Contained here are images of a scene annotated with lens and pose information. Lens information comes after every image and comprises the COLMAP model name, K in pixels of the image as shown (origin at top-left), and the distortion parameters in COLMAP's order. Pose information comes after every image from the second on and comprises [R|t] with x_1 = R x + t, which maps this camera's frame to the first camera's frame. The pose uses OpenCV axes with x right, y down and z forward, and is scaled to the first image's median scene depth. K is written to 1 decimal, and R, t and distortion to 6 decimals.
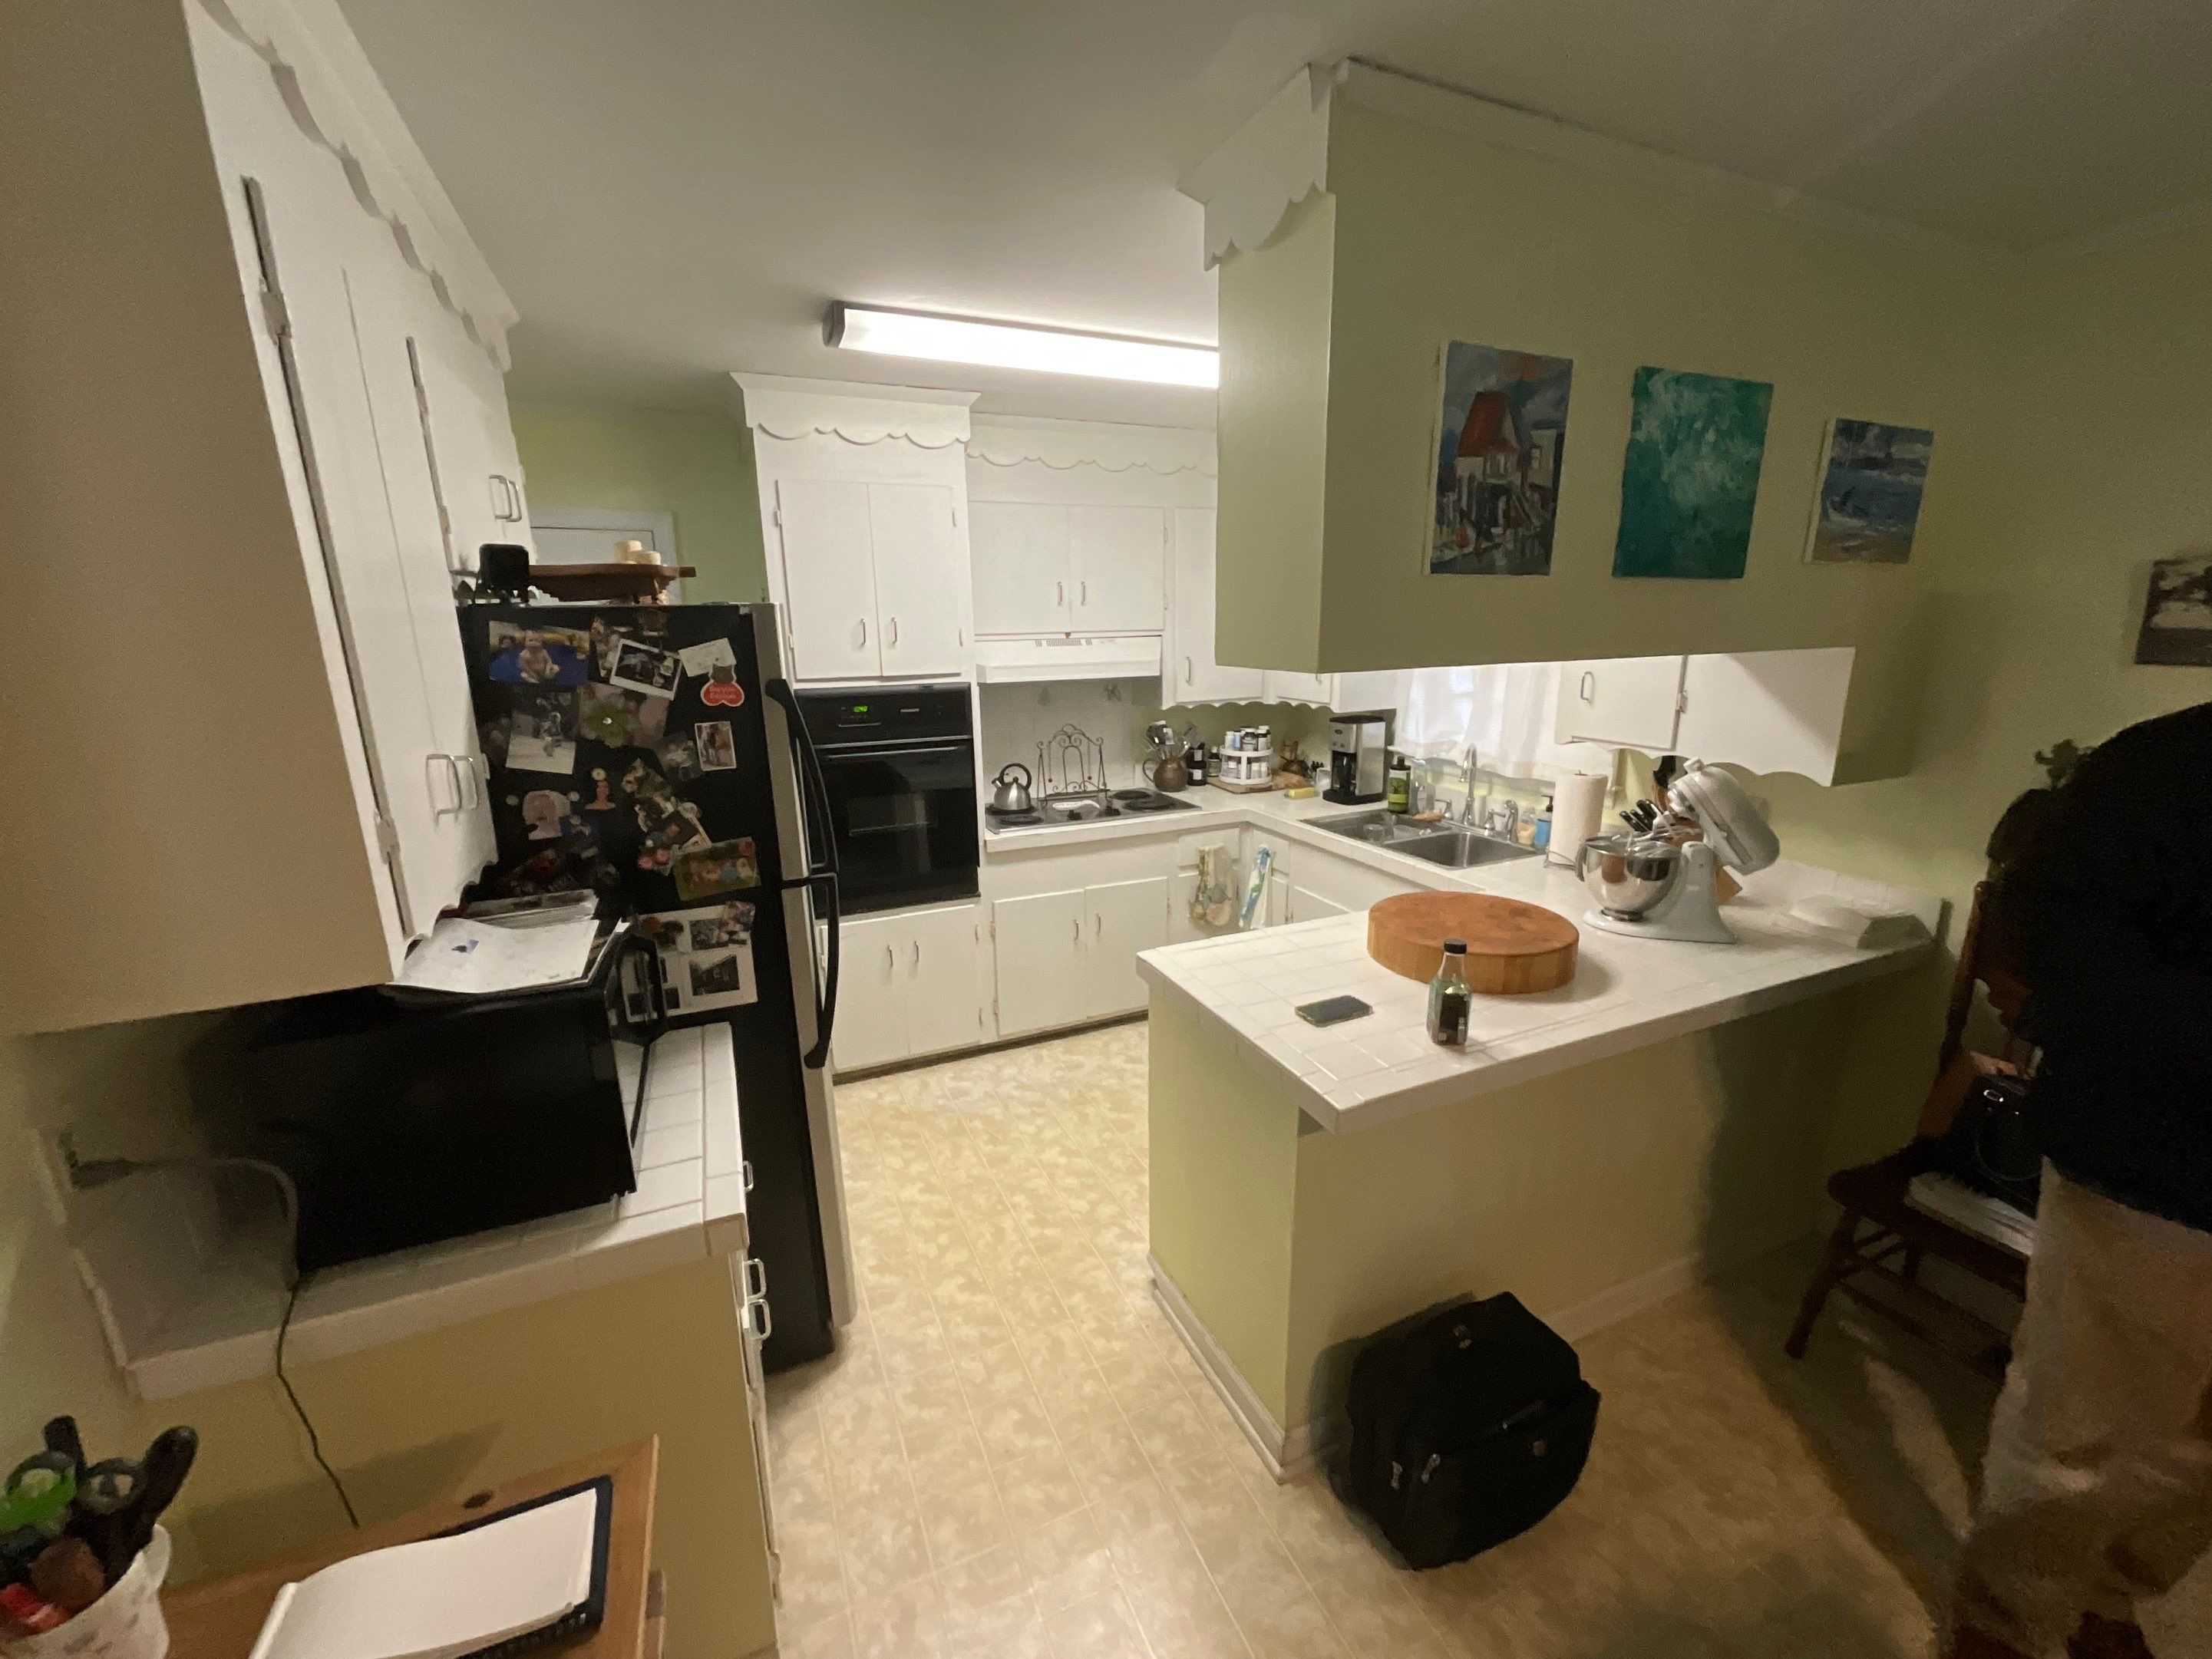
lens RADIAL K [[886.4, 0, 1108.1], [0, 886.4, 831.5], [0, 0, 1]] dist [0.000673, -0.000616]
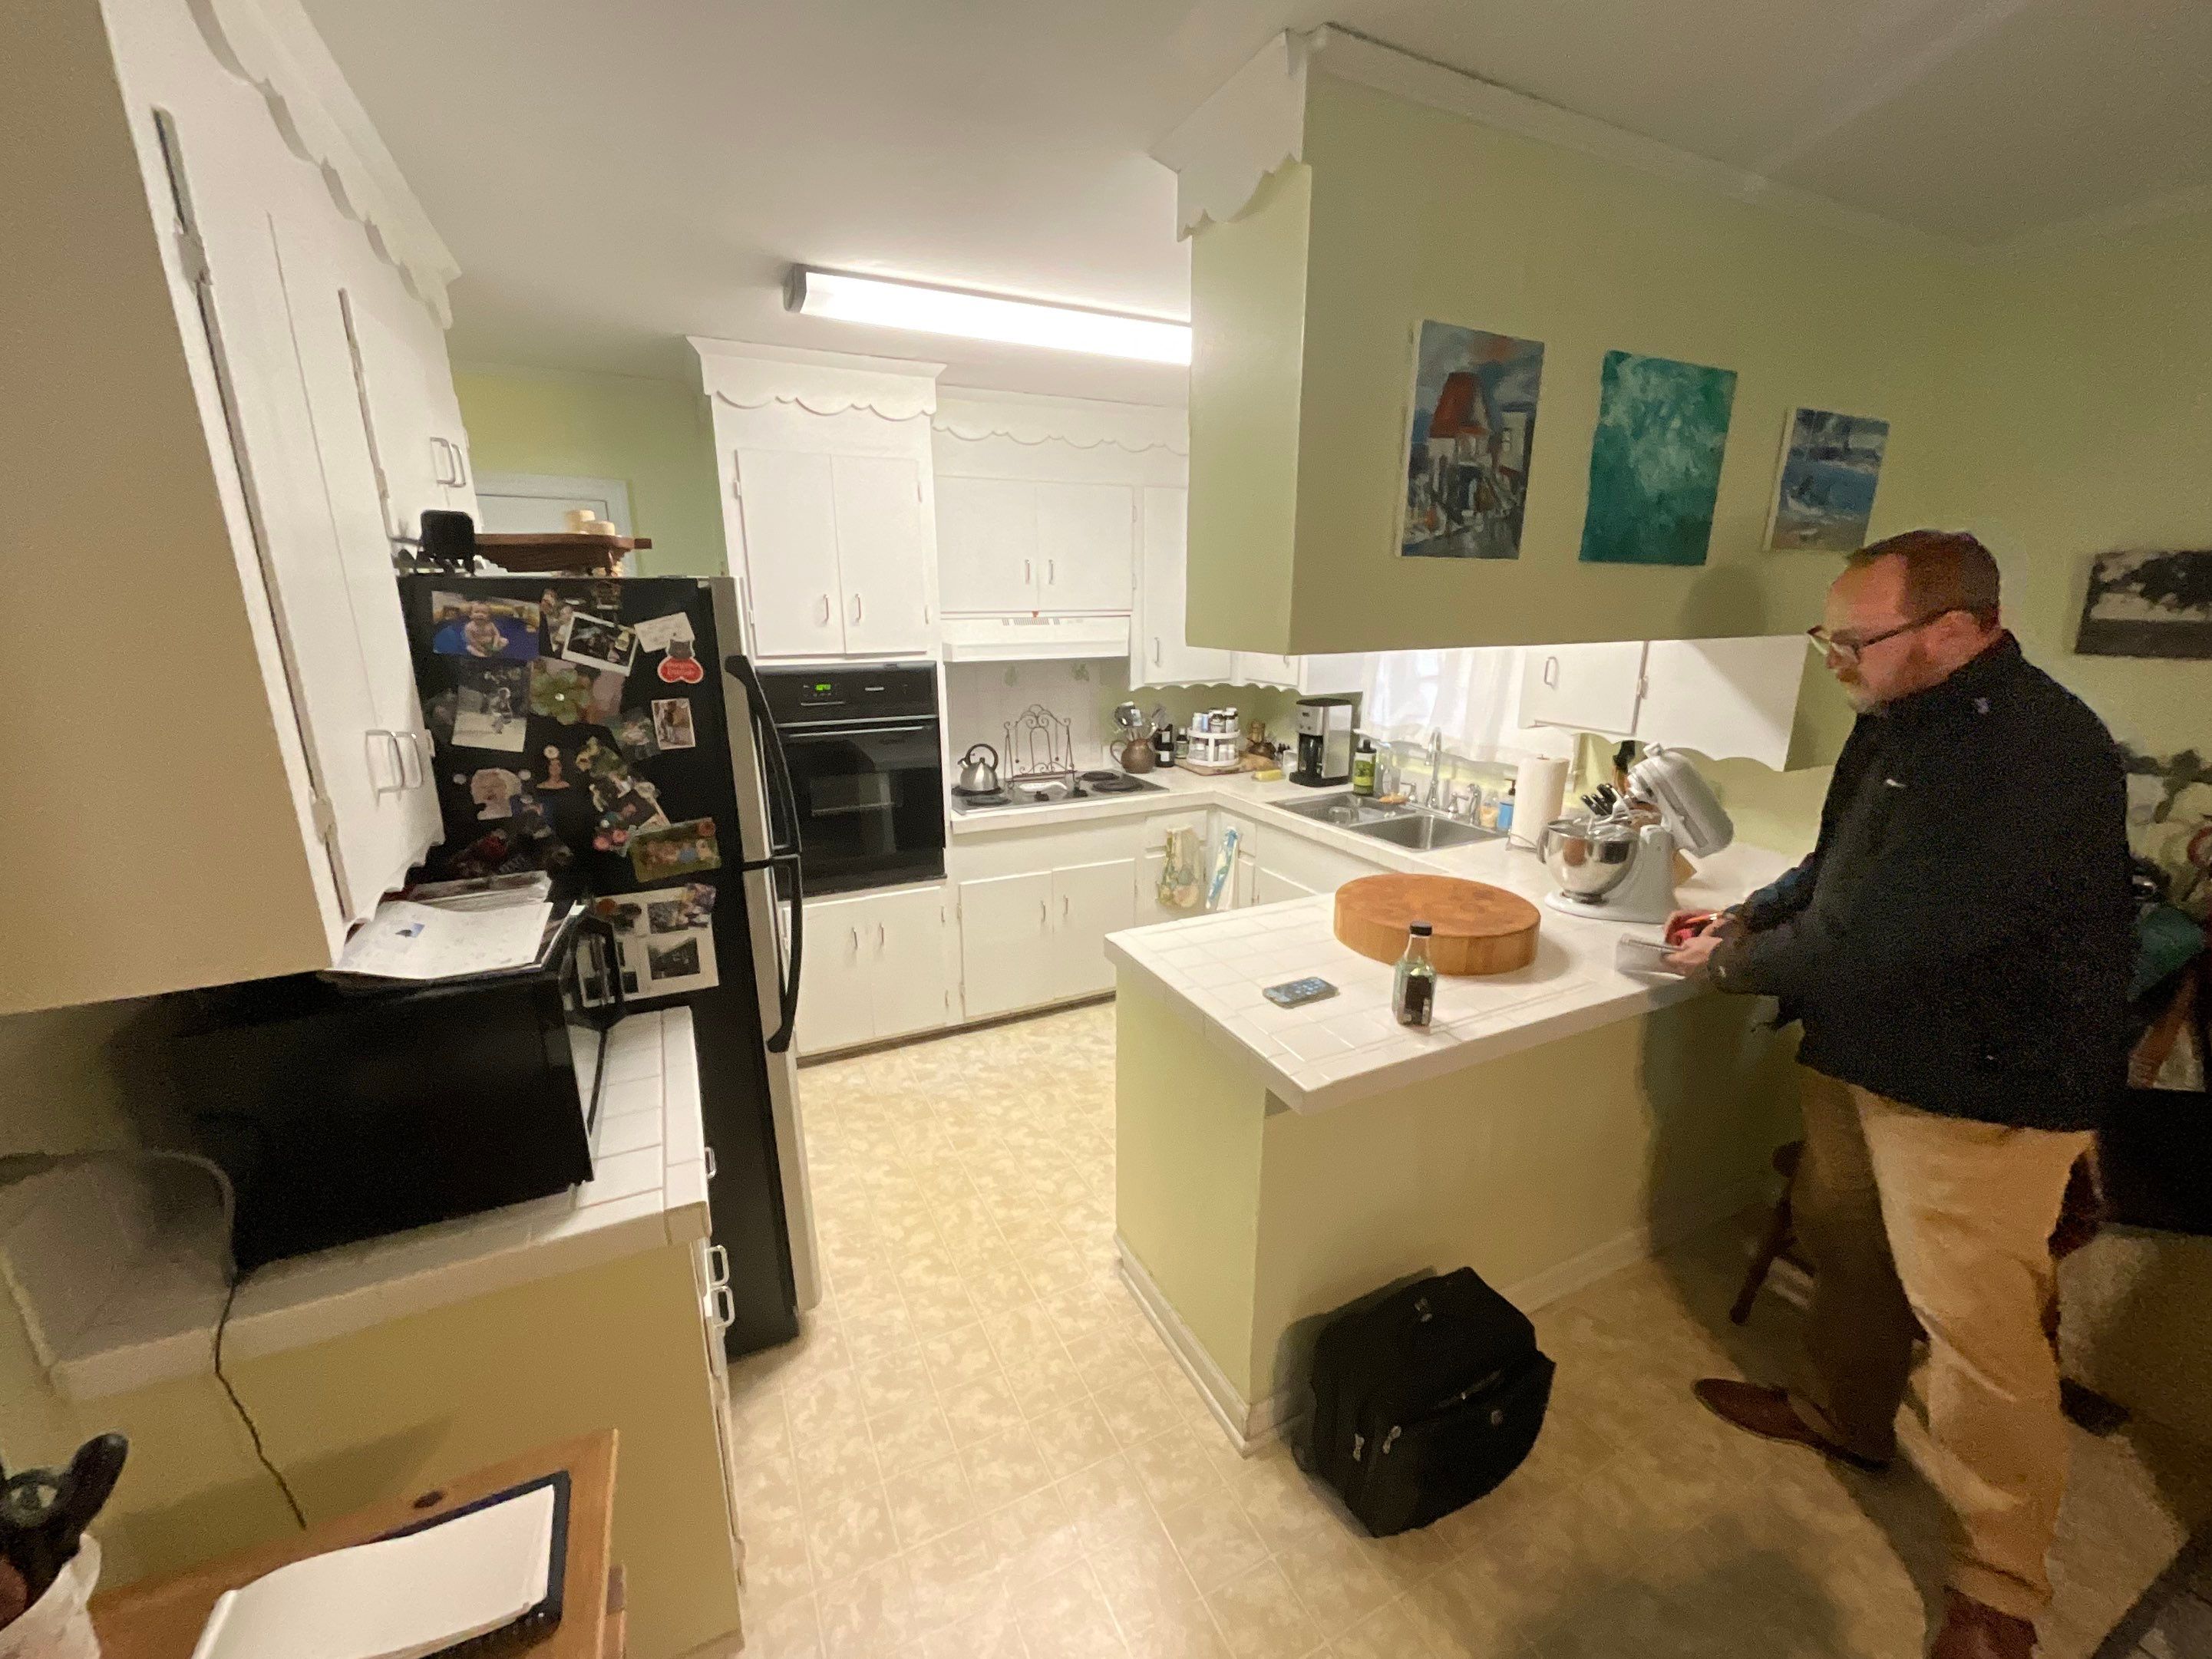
lens RADIAL K [[886.4, 0, 1106.3], [0, 886.4, 830.7], [0, 0, 1]] dist [0.000673, -0.000616]
pose [[0.999333, 0.002871, 0.036401, -0.003147], [-0.003610, 0.999789, 0.020231, -0.000618], [-0.036335, -0.020349, 0.999132, 0.008008]]
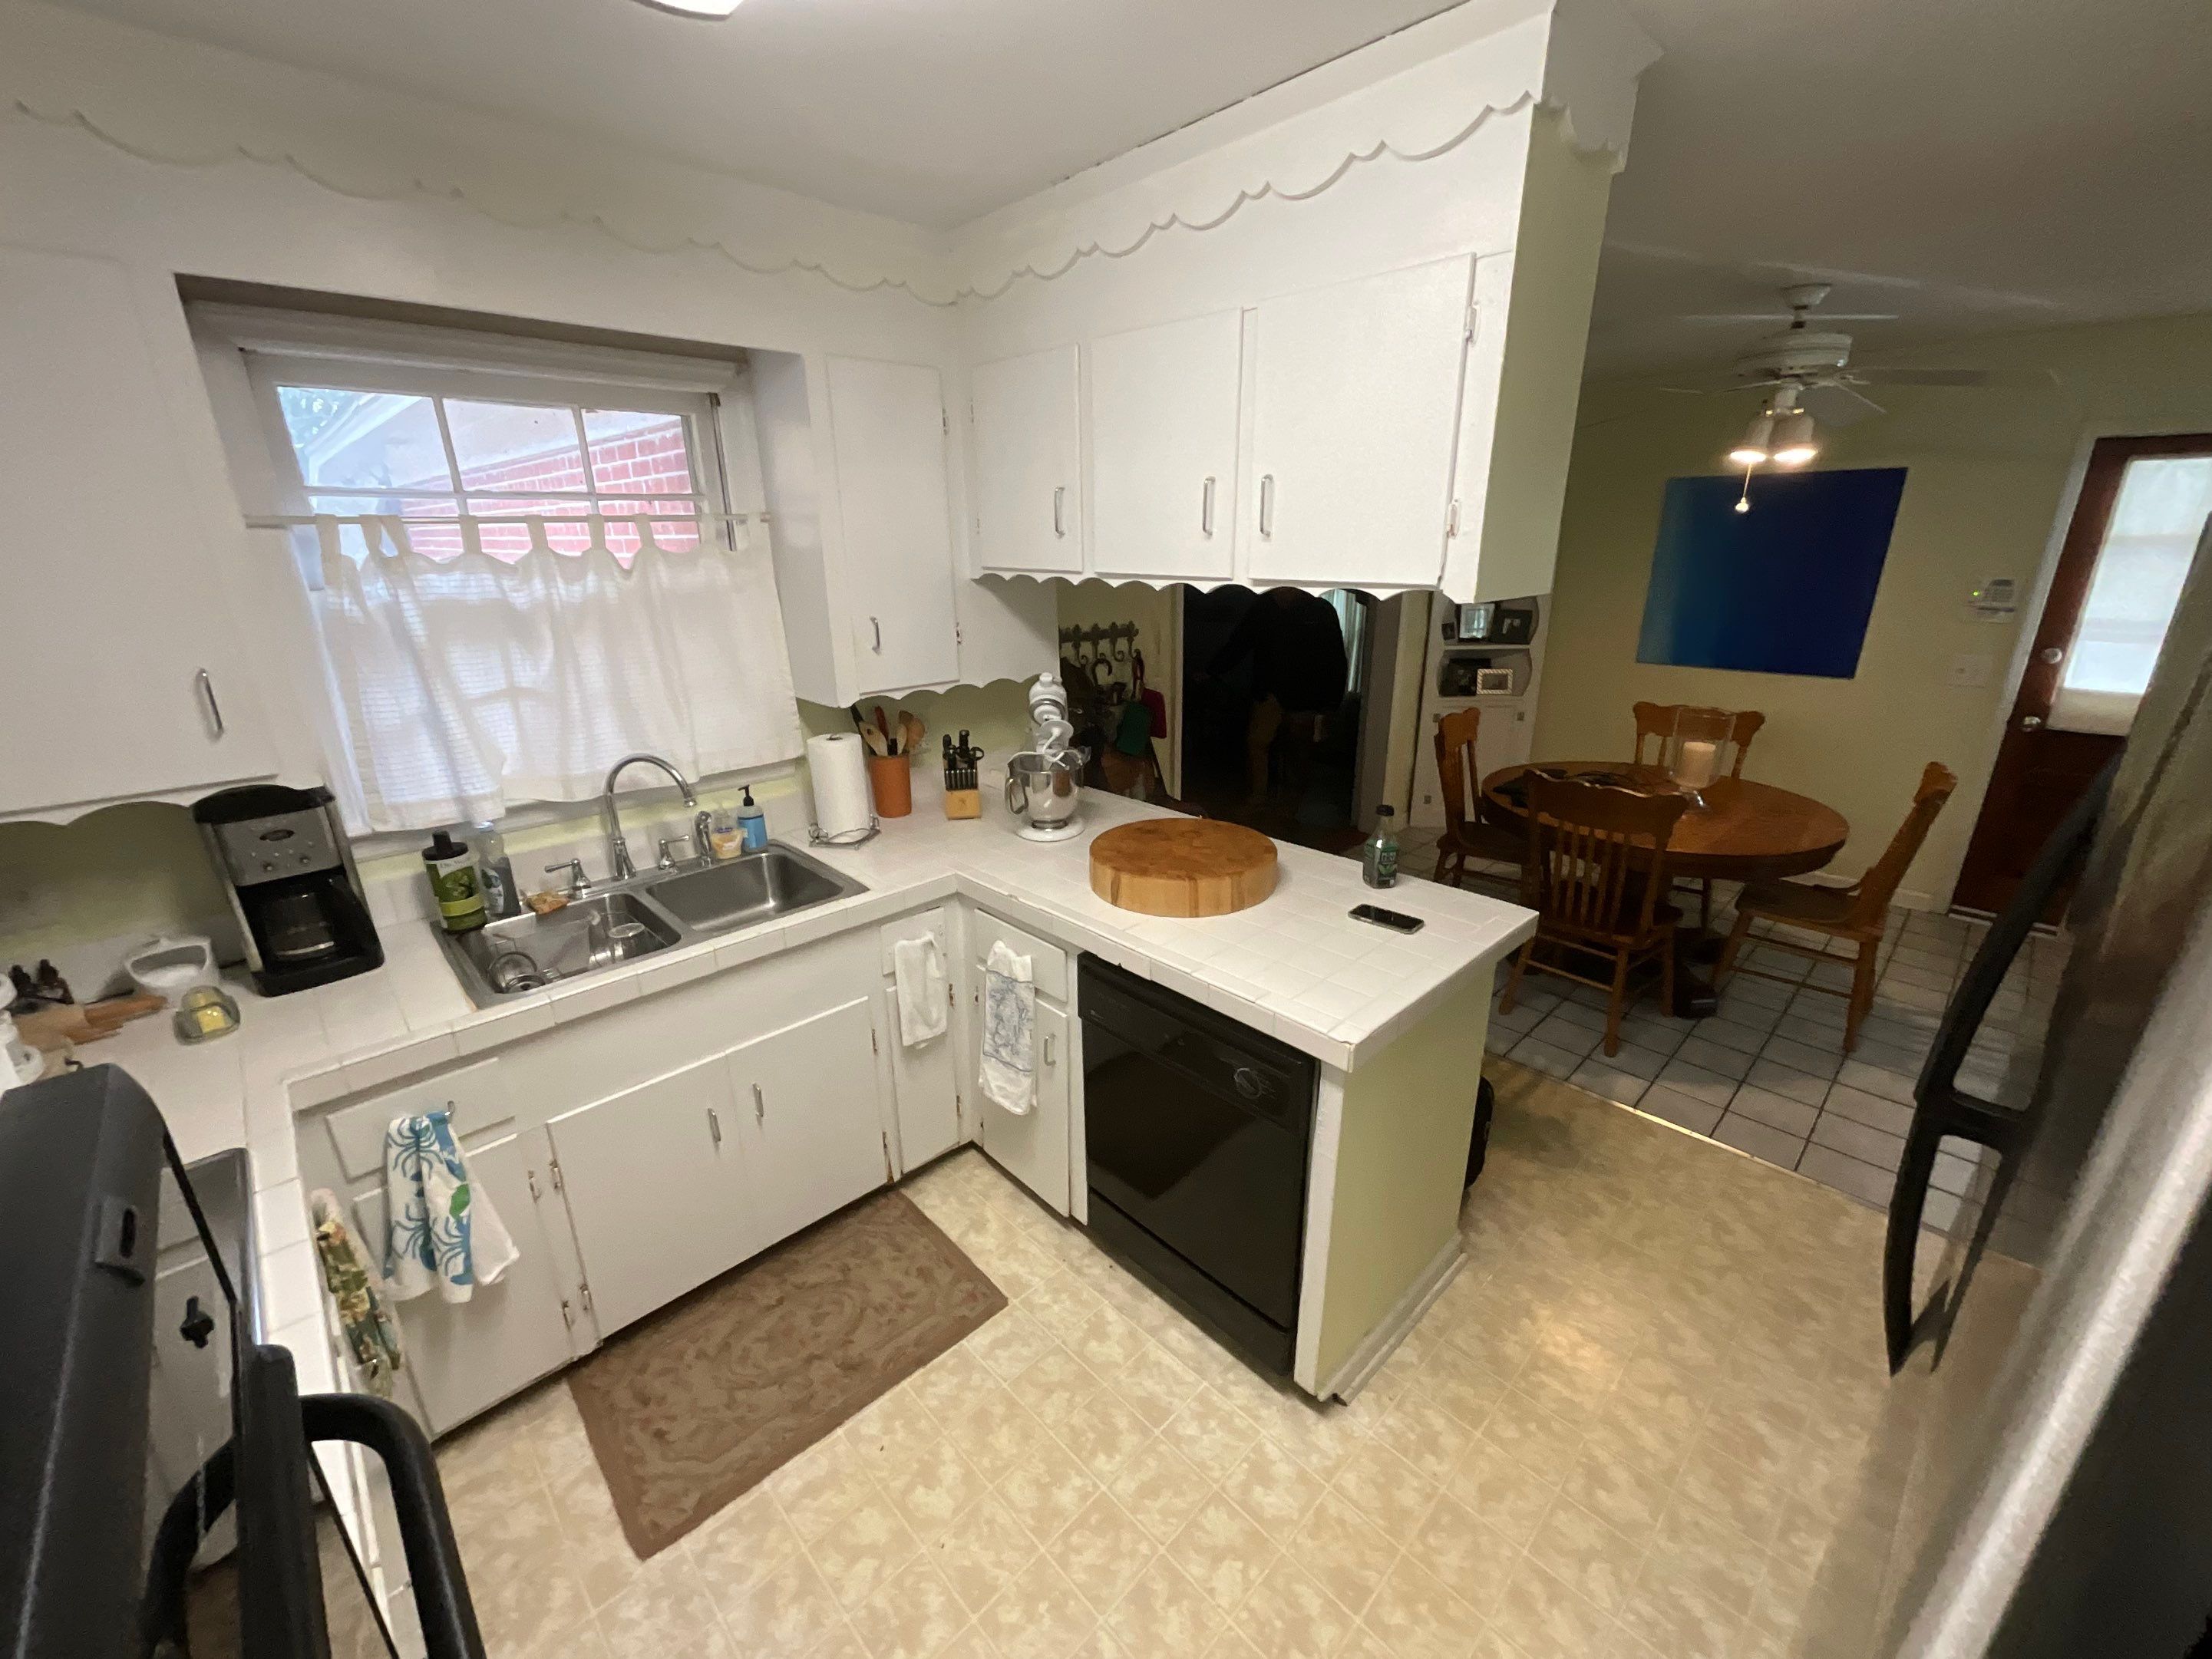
lens RADIAL K [[886.4, 0, 1099.4], [0, 886.4, 824.1], [0, 0, 1]] dist [0.000673, -0.000616]
pose [[-0.333180, -0.280191, 0.900269, -0.583448], [0.239667, 0.898295, 0.368274, -0.392443], [-0.911894, 0.338466, -0.232141, 1.557040]]
